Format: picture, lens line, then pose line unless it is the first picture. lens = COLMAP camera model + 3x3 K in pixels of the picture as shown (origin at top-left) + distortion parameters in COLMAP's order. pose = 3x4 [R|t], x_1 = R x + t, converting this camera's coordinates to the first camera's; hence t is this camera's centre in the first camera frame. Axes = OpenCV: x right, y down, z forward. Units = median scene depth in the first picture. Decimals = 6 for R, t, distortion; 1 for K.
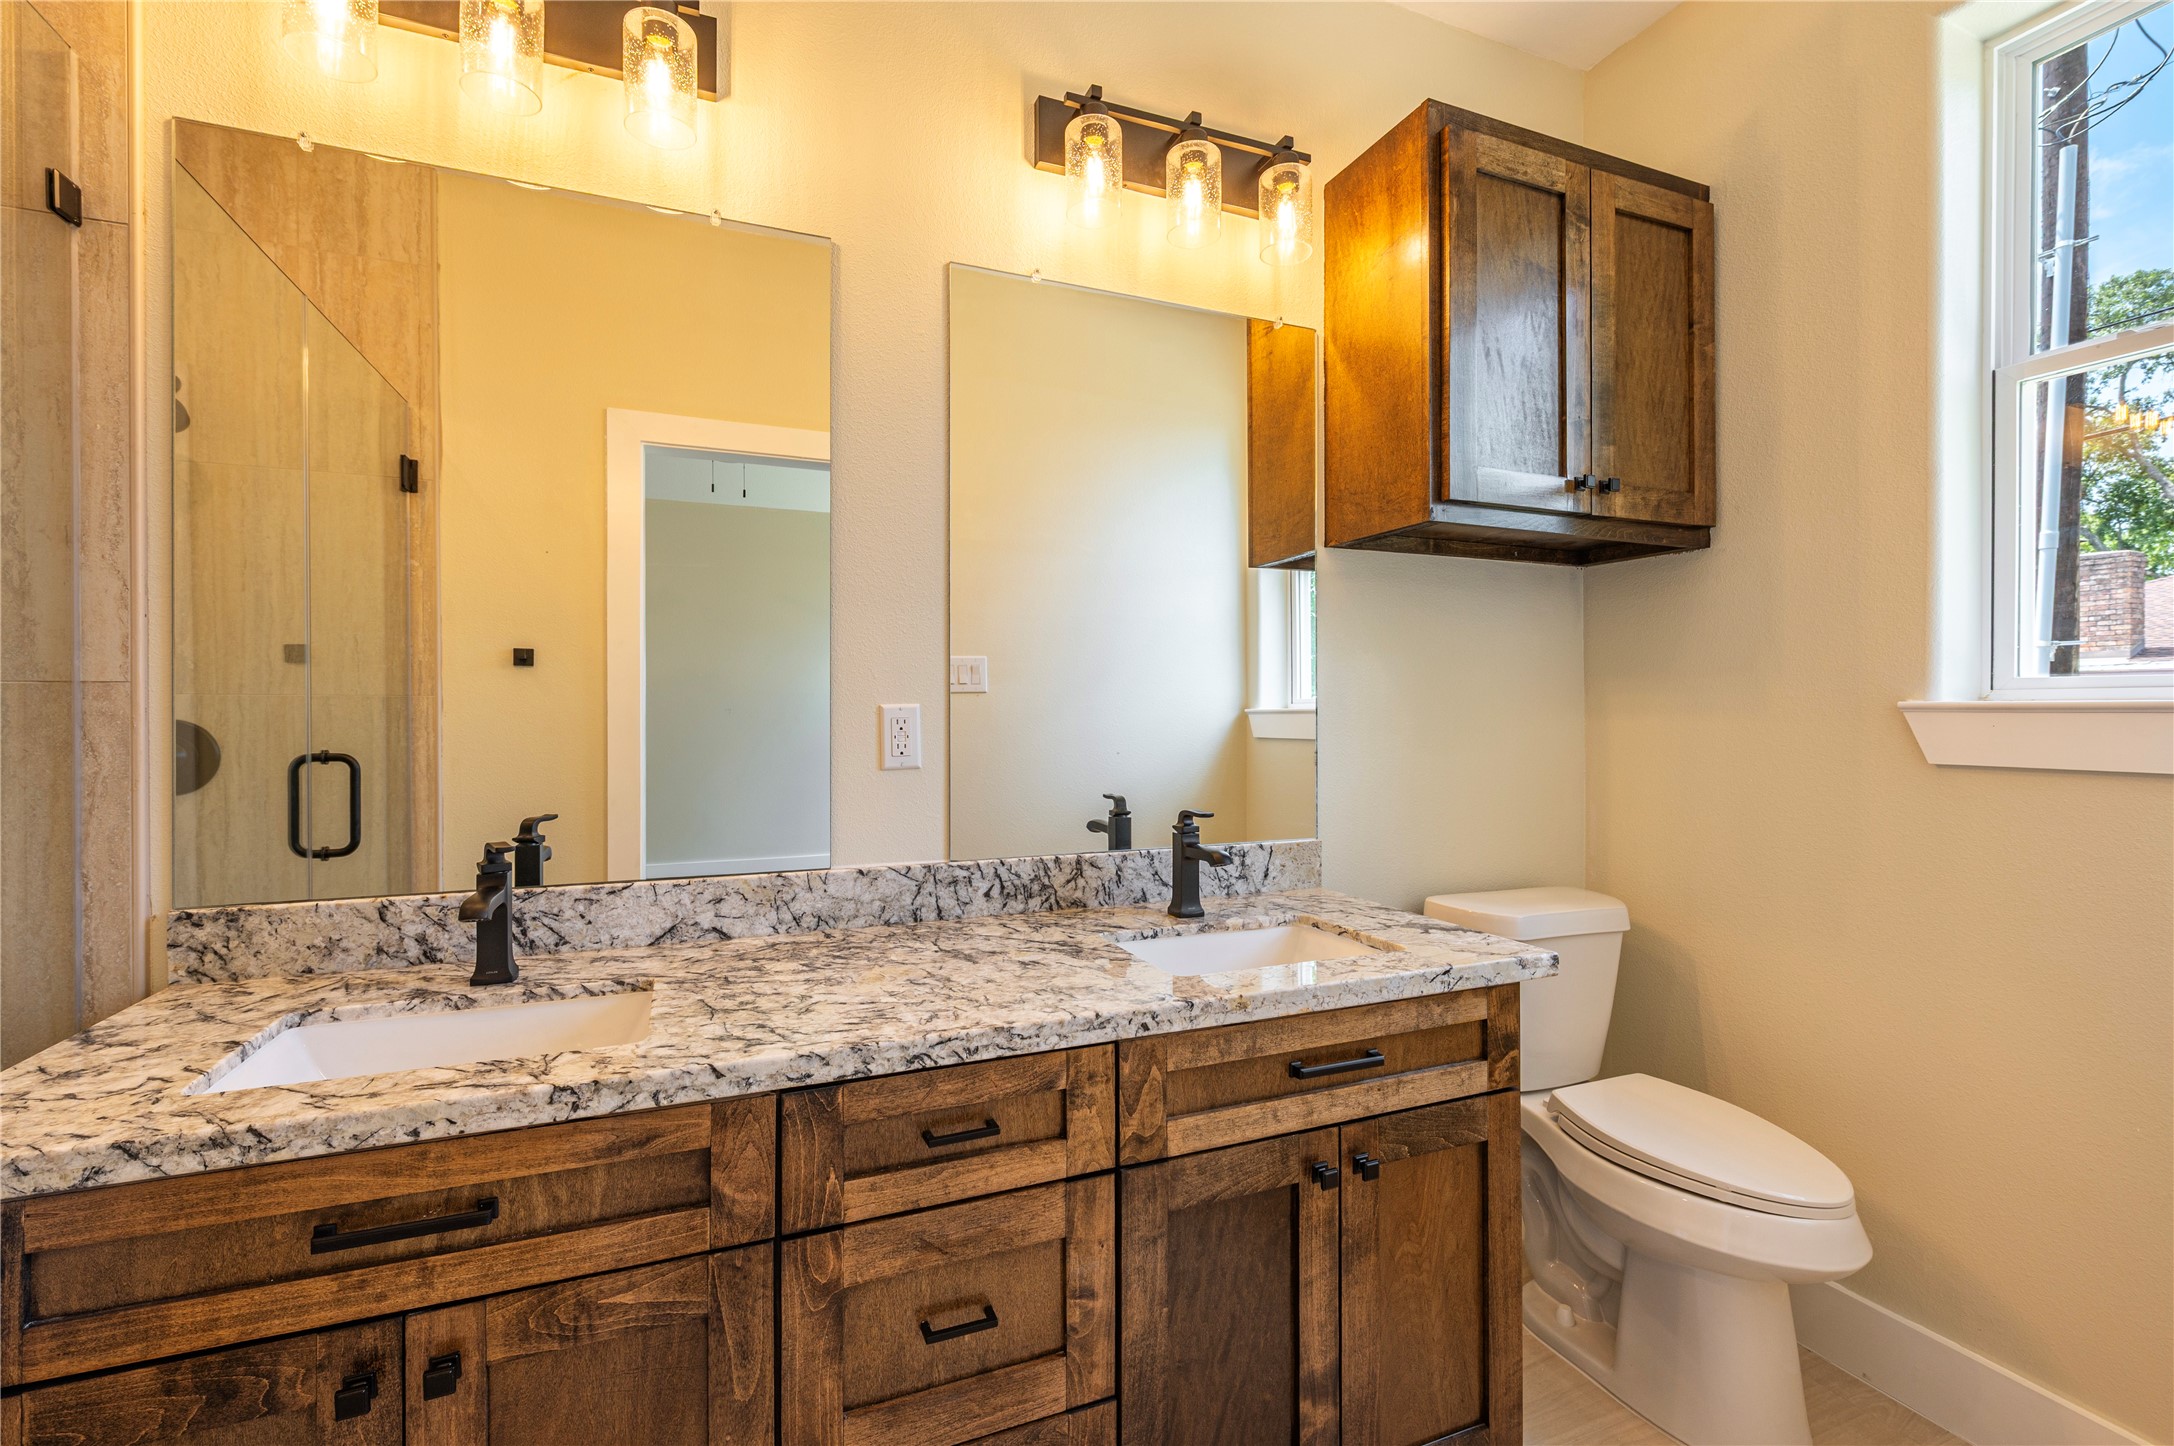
lens RADIAL K [[995.4, 0, 1091.1], [0, 995.4, 712.9], [0, 0, 1]] dist [0.000510, 0.000255]
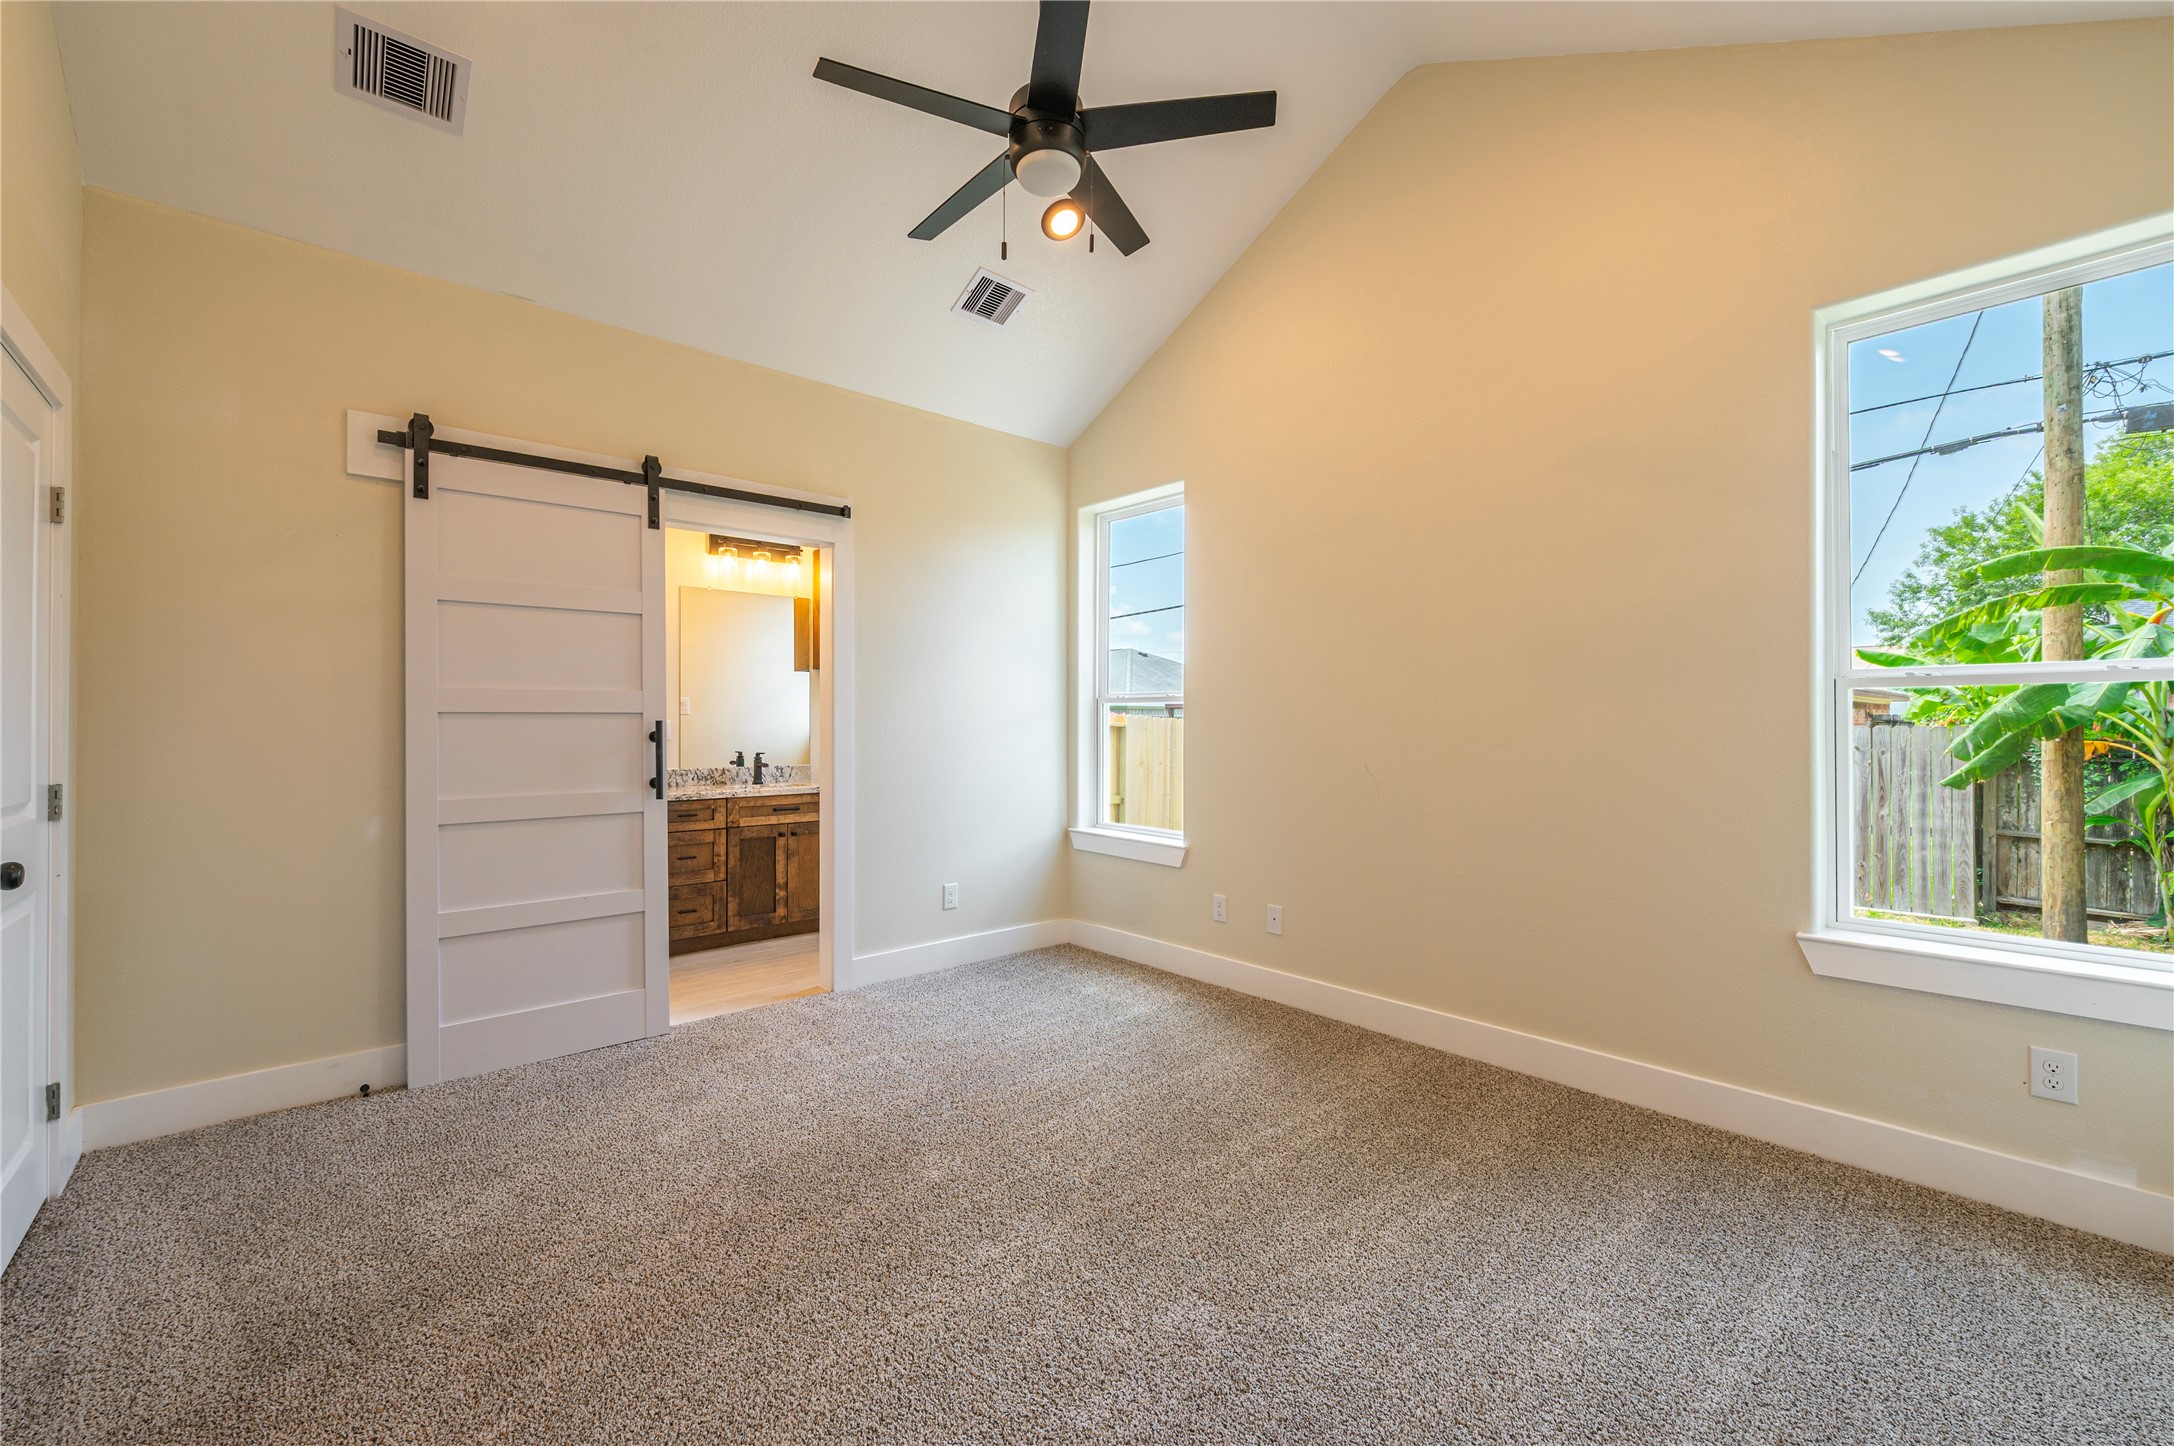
lens RADIAL K [[892.9, 0, 1087.0], [0, 892.9, 723.0], [0, 0, 1]] dist [-0.000524, -0.000016]
pose [[0.947695, 0.001882, 0.319172, 0.248322], [-0.000766, 0.999993, -0.003619, 0.014184], [-0.319177, 0.003185, 0.947690, -2.917422]]
